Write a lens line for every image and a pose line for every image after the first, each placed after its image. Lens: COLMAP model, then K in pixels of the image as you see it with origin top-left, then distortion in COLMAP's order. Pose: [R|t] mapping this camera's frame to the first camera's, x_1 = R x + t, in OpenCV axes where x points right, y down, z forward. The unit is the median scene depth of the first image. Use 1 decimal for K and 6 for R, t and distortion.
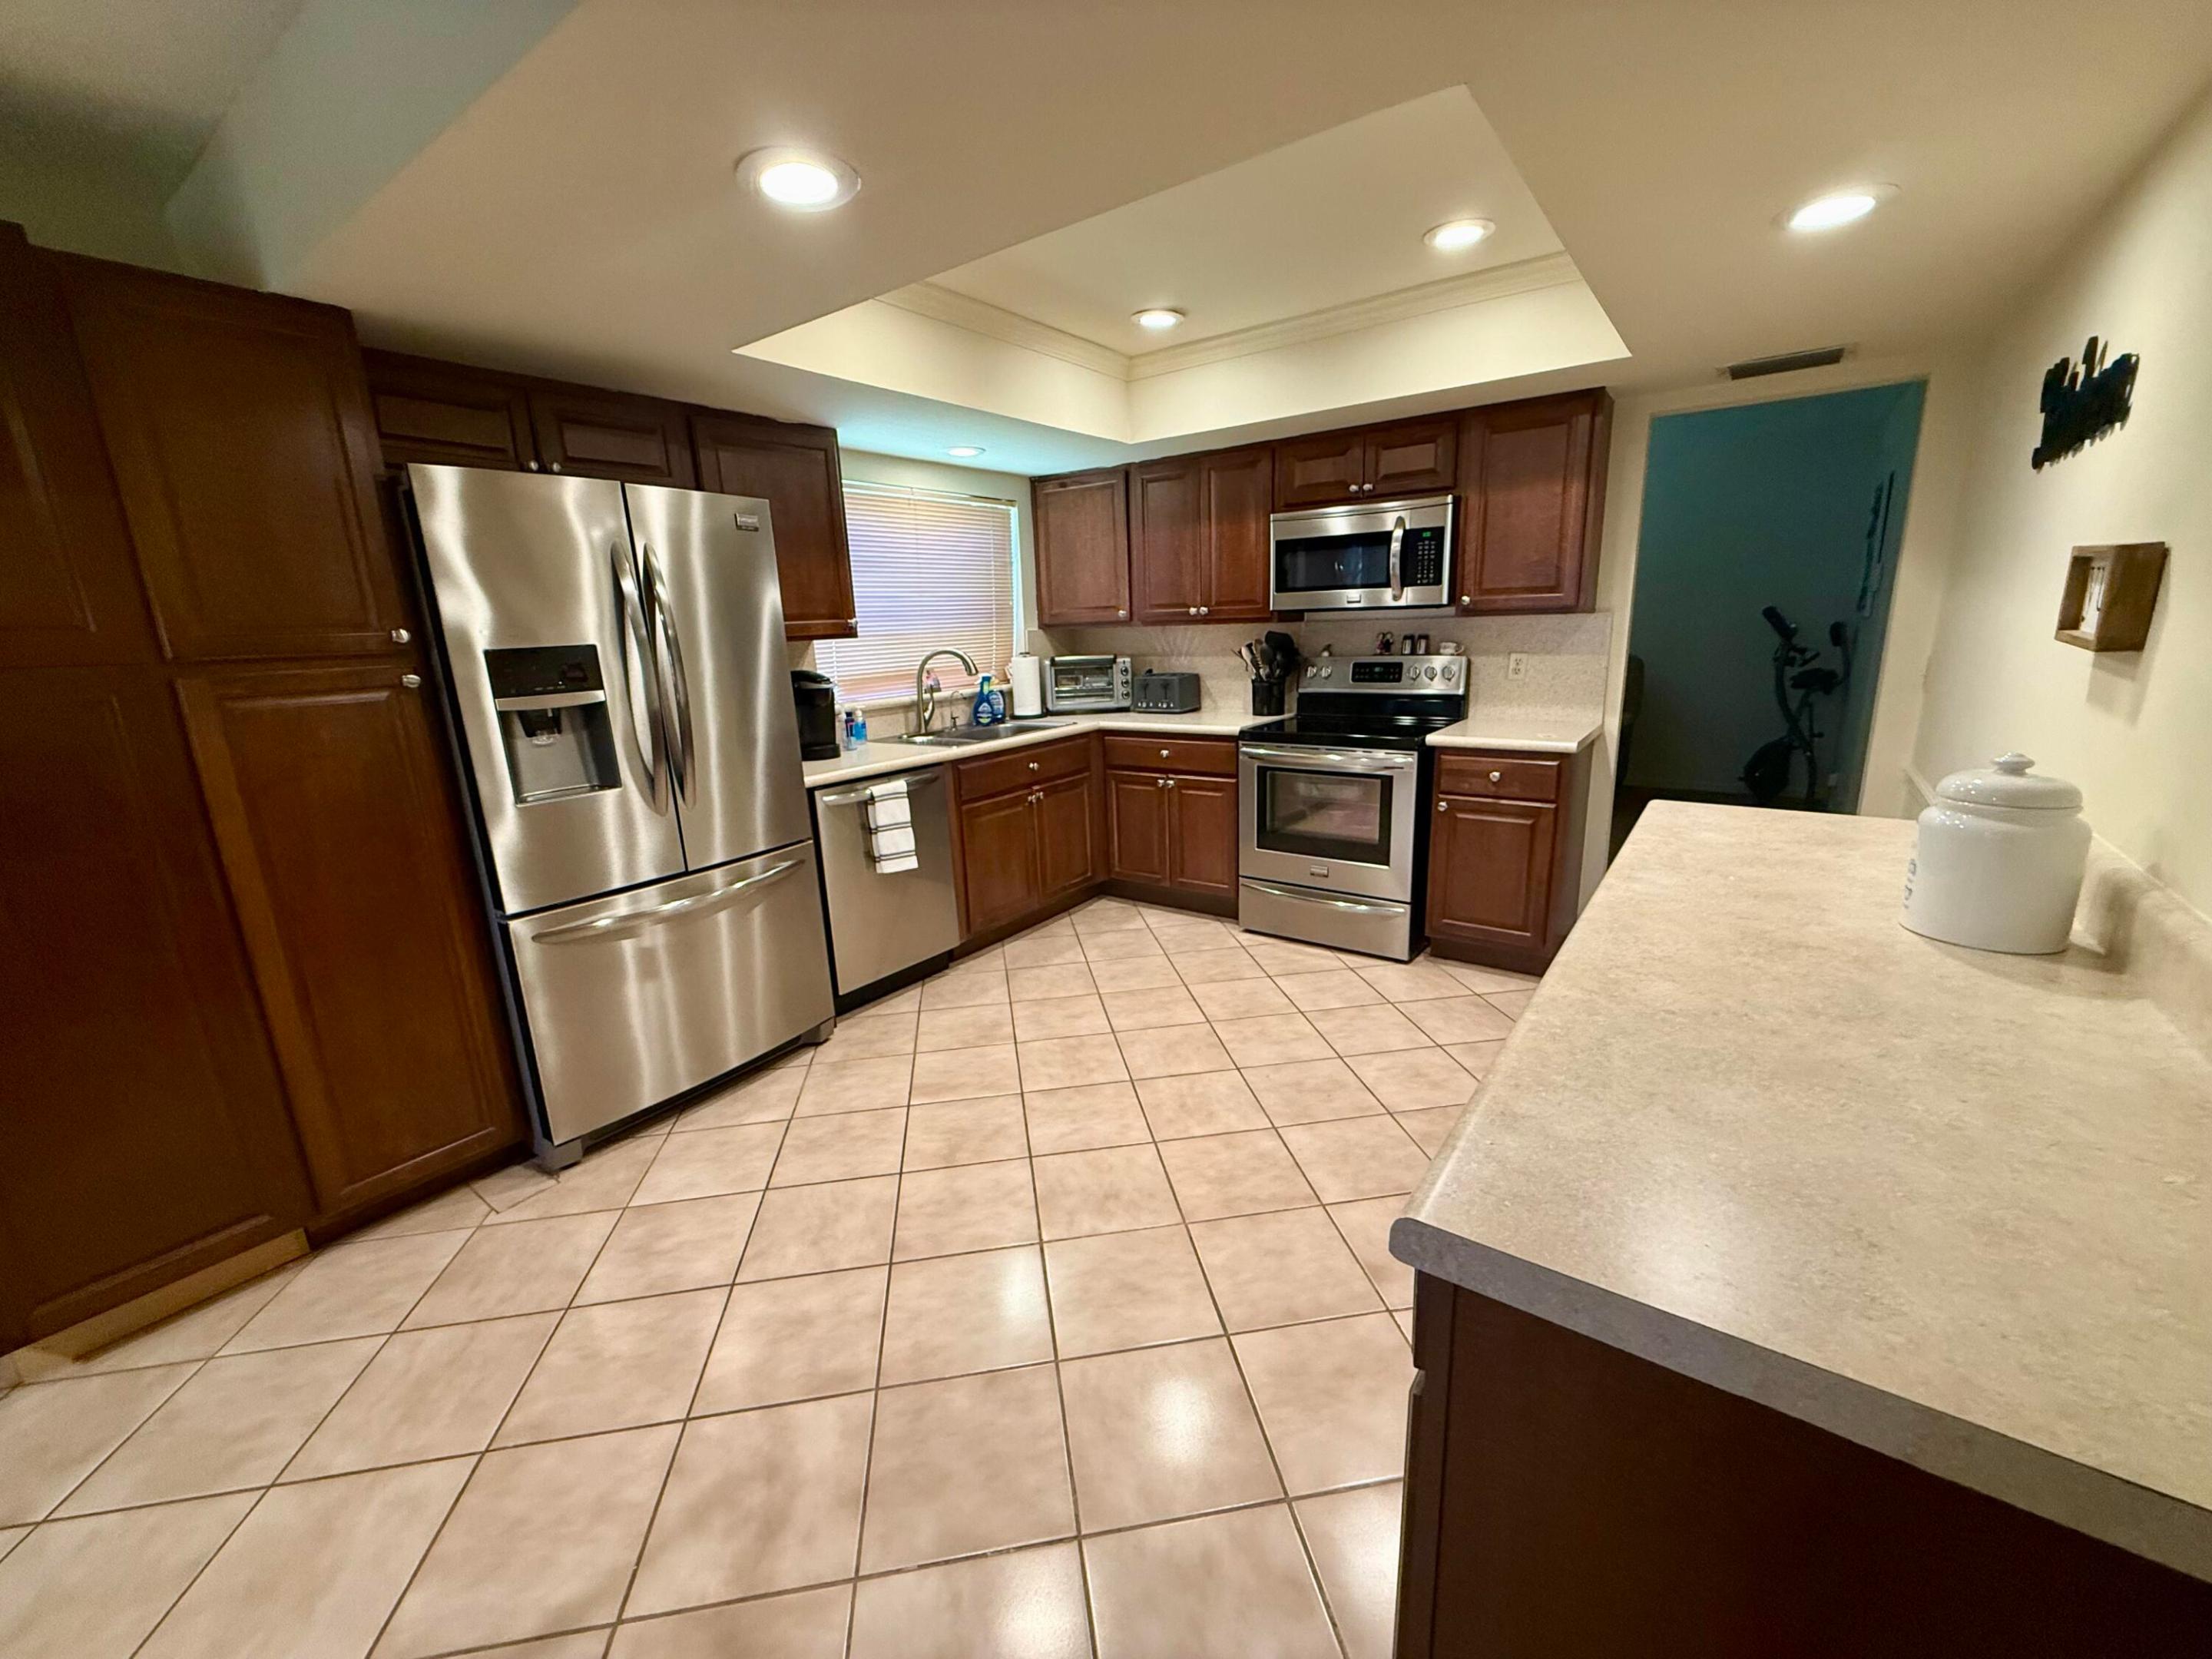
lens RADIAL K [[881.8, 0, 1099.8], [0, 881.8, 829.4], [0, 0, 1]] dist [0.000219, -0.000152]
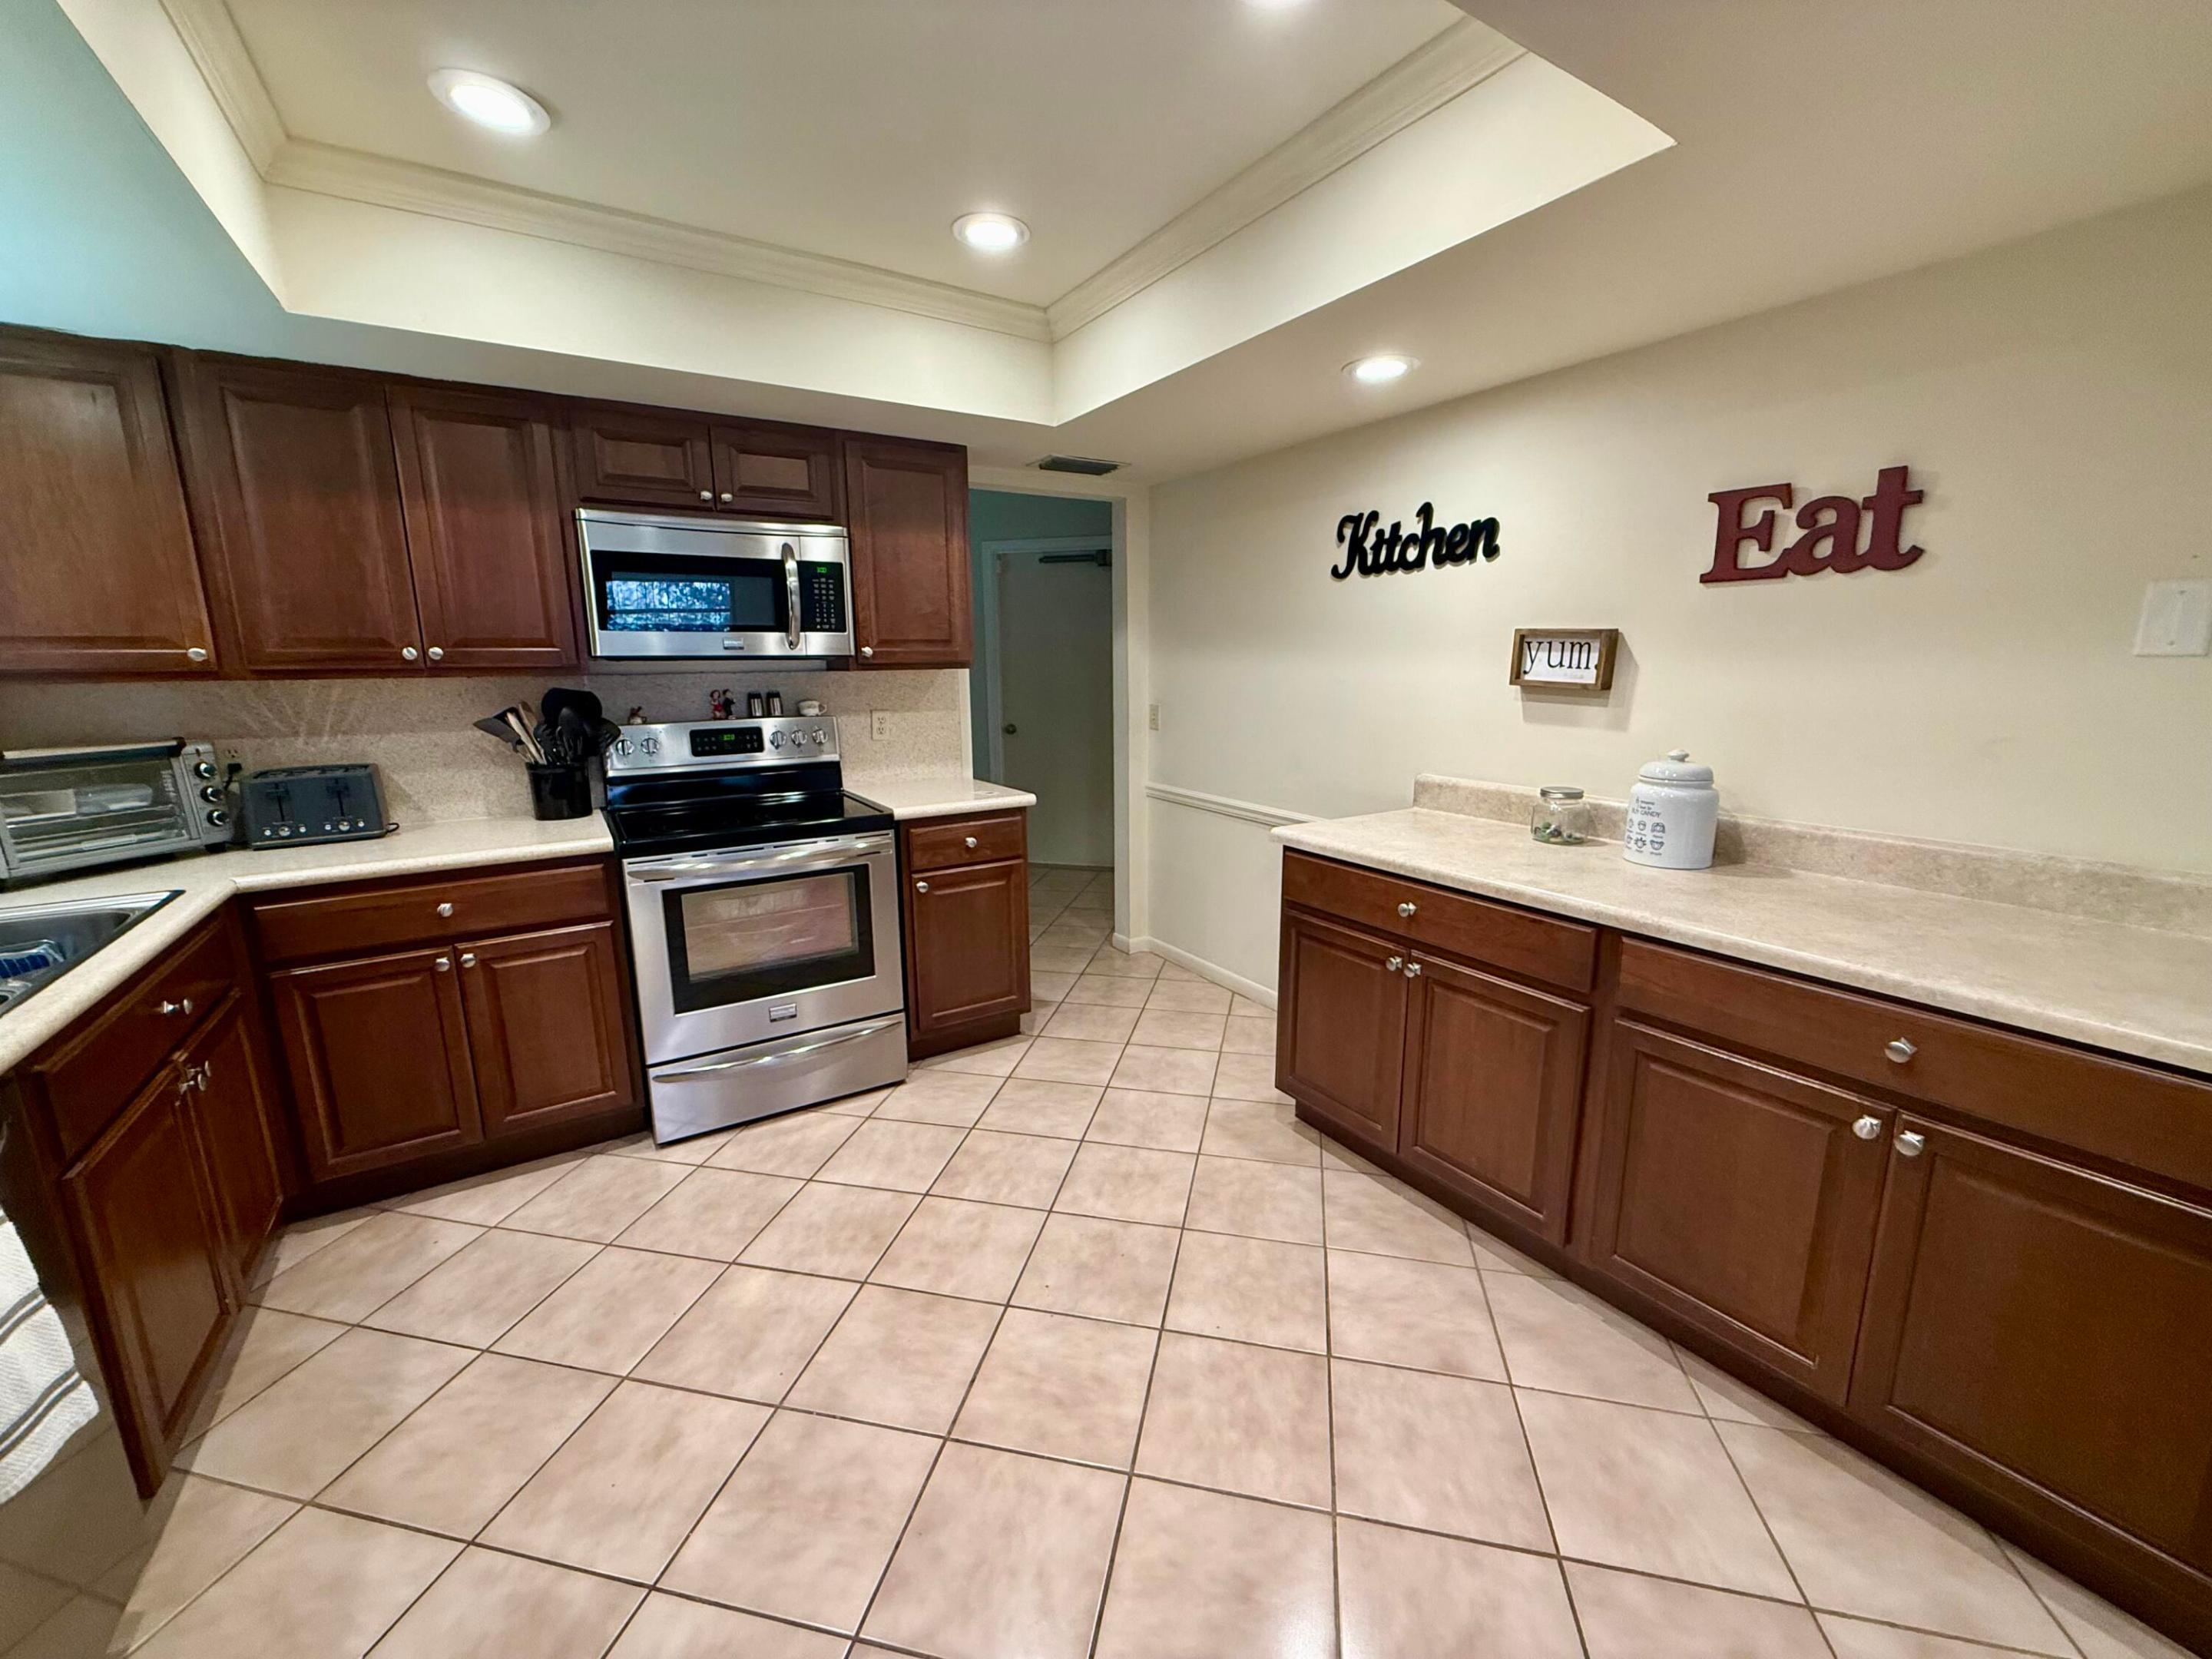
lens RADIAL K [[881.8, 0, 1099.8], [0, 881.8, 829.4], [0, 0, 1]] dist [0.000219, -0.000152]
pose [[0.365075, -0.146167, 0.919432, -0.309174], [0.212211, 0.974664, 0.070686, -0.098232], [-0.906470, 0.169308, 0.386844, 0.467762]]
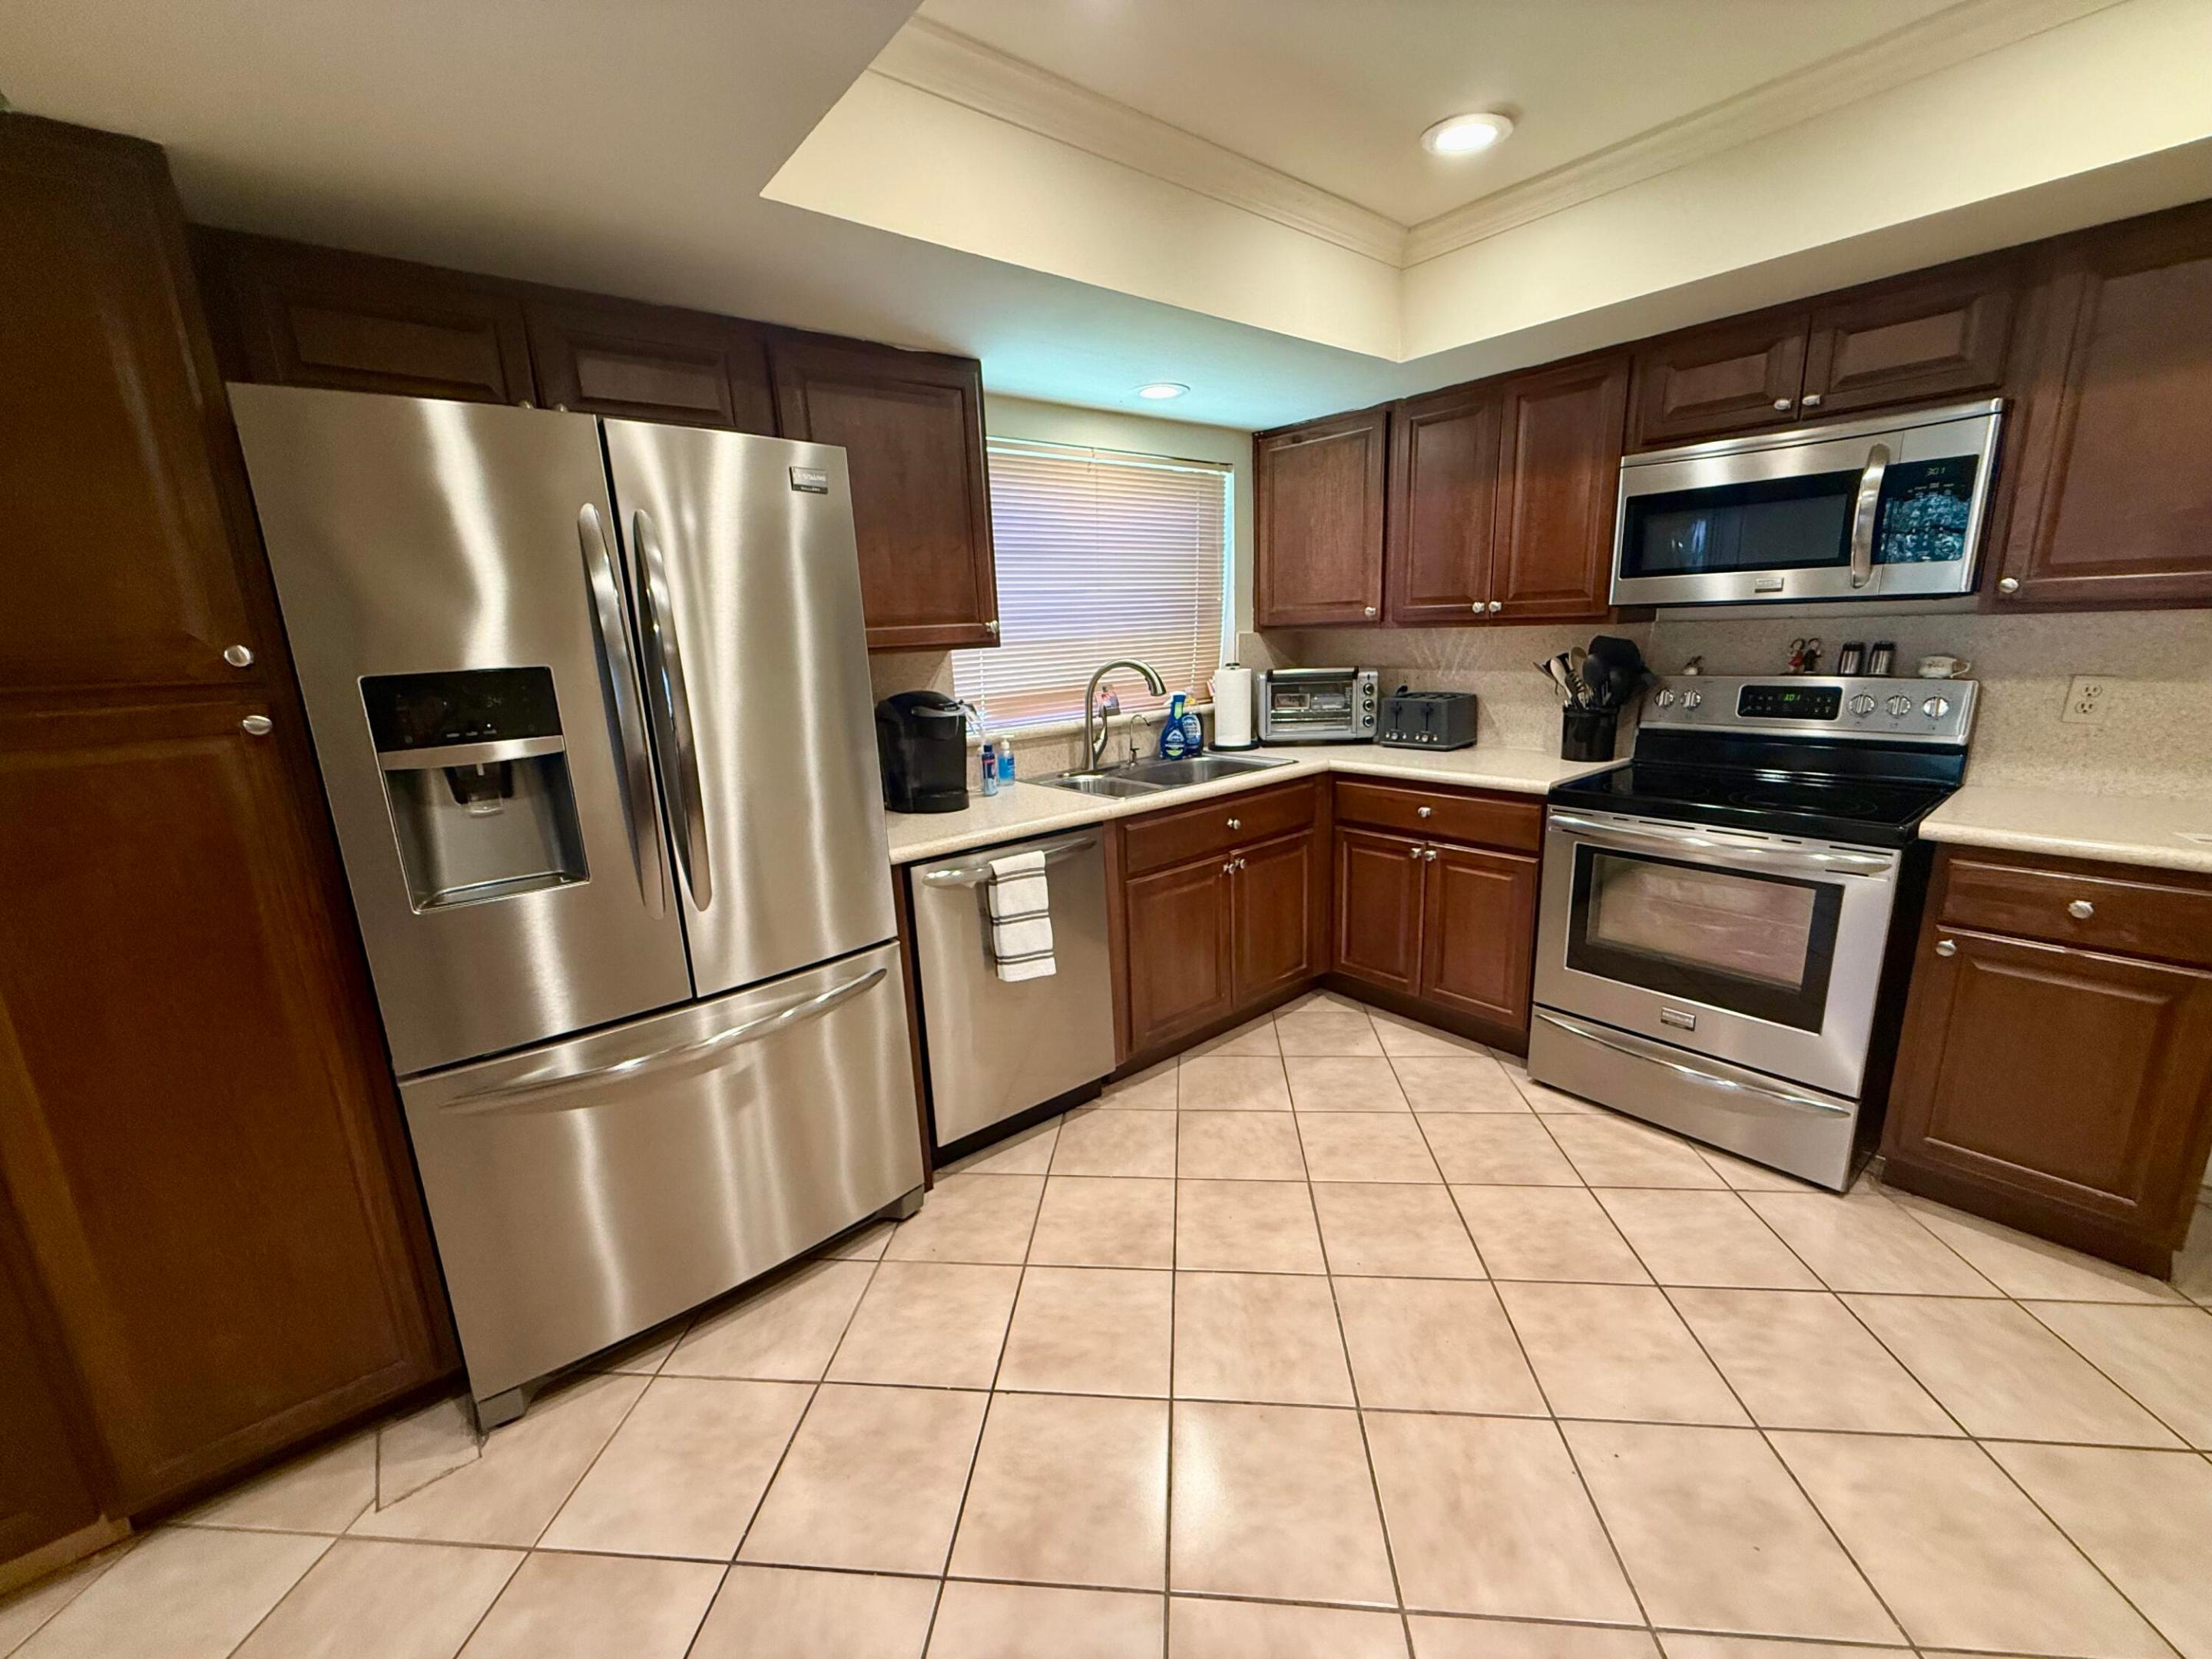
lens RADIAL K [[881.8, 0, 1099.8], [0, 881.8, 829.4], [0, 0, 1]] dist [0.000219, -0.000152]
pose [[0.969267, 0.053463, -0.240133, -0.007949], [-0.052472, 0.998567, 0.010524, -0.074658], [0.240352, 0.002400, 0.970683, 0.295271]]
